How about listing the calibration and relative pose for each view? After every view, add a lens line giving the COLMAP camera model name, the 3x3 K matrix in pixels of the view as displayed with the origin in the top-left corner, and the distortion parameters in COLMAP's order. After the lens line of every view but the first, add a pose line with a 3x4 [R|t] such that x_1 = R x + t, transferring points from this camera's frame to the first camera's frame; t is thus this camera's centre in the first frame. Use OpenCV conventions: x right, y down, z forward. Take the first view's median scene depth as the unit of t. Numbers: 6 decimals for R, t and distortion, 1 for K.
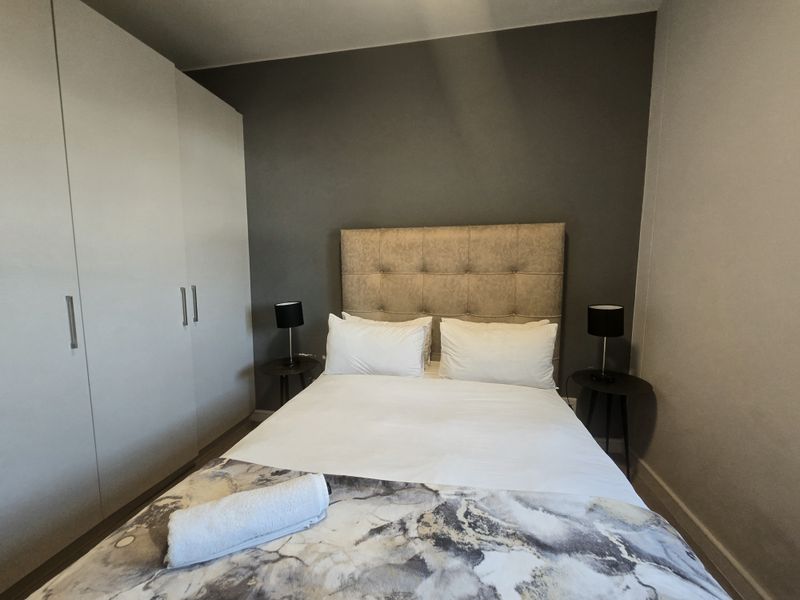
lens RADIAL K [[327.6, 0, 402.9], [0, 327.6, 298.8], [0, 0, 1]] dist [-0.004067, 0.001051]
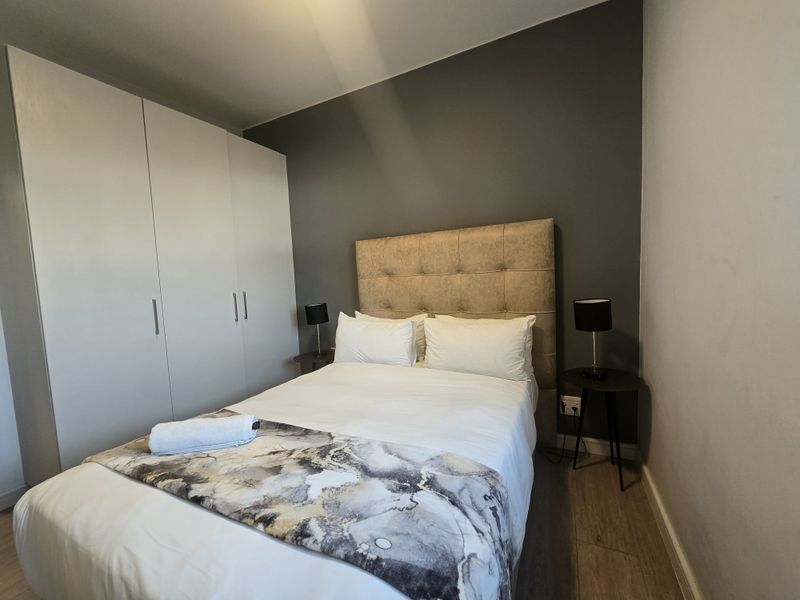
lens RADIAL K [[327.6, 0, 400.9], [0, 327.6, 298.8], [0, 0, 1]] dist [-0.004067, 0.001051]
pose [[0.960375, -0.023669, -0.277704, 0.351165], [0.018935, 0.999626, -0.019718, 0.027174], [0.278067, 0.013678, 0.960464, -0.097055]]
